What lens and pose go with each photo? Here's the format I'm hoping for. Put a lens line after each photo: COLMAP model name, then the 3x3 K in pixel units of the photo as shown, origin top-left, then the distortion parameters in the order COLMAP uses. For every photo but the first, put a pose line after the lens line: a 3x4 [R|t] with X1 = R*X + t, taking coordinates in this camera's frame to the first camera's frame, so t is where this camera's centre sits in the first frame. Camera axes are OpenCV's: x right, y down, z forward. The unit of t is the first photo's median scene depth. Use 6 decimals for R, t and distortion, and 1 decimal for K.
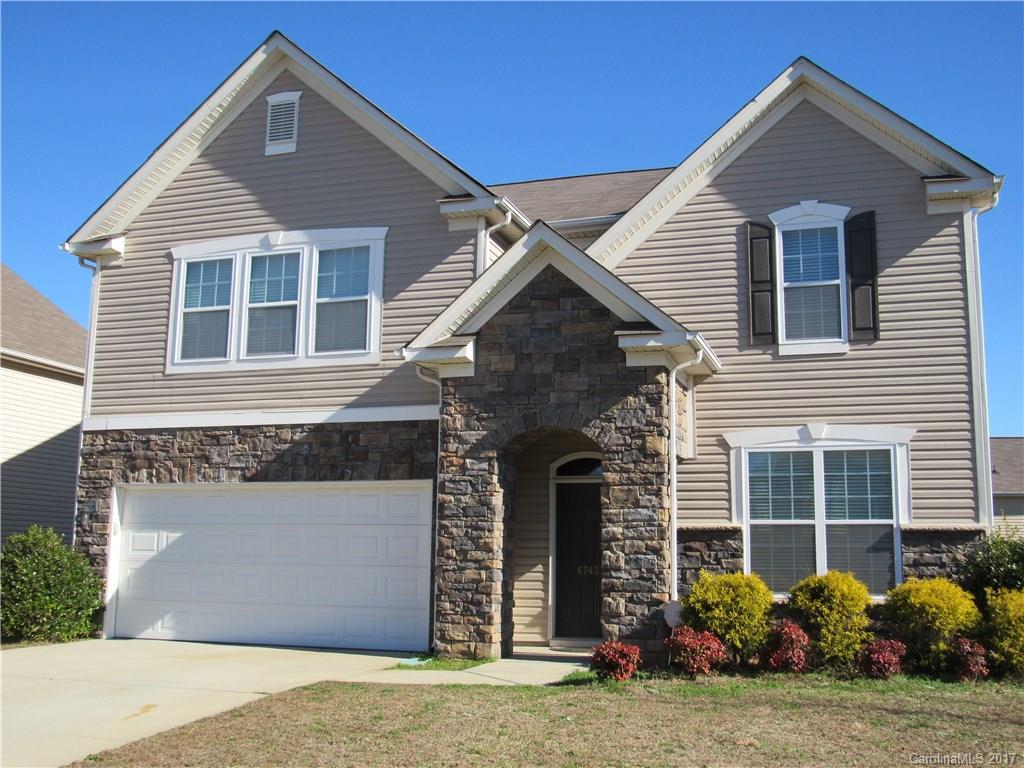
lens RADIAL K [[1075.2, 0, 512.0], [0, 1075.2, 384.0], [0, 0, 1]] dist [-0.010499, -0.006824]
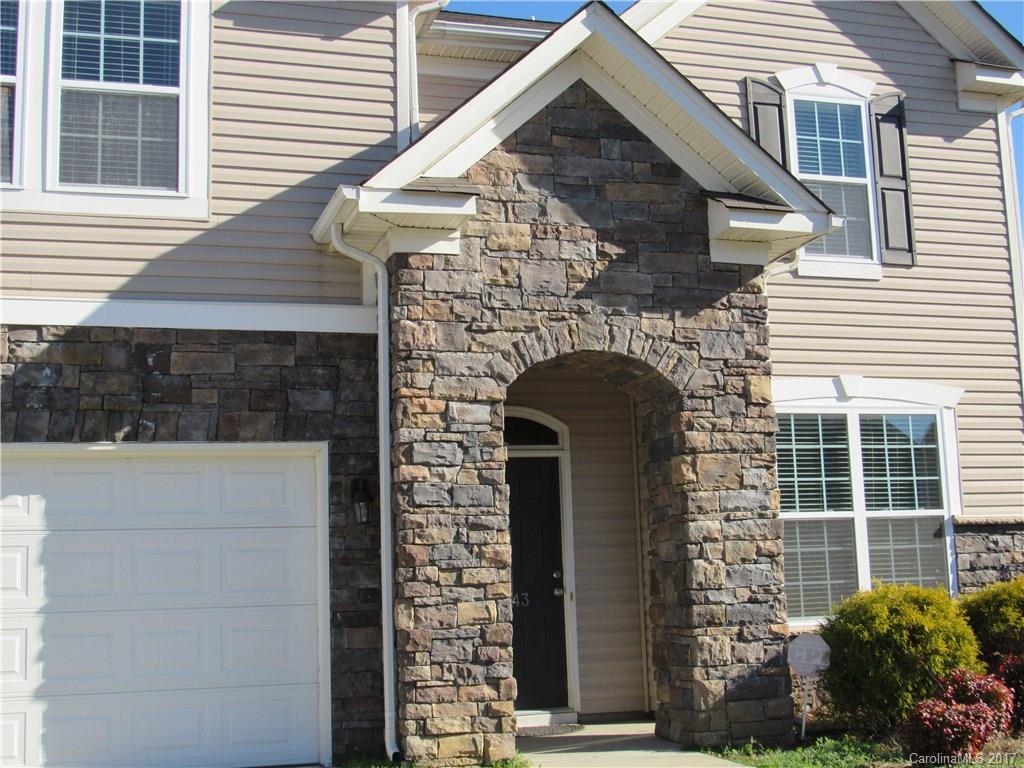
lens RADIAL K [[1347.0, 0, 512.0], [0, 1347.0, 384.0], [0, 0, 1]] dist [-0.023997, -0.051234]
pose [[0.808000, 0.052621, 0.586828, -0.425459], [-0.051196, 0.998507, -0.019045, 0.072634], [-0.586954, -0.014655, 0.809488, 0.427491]]
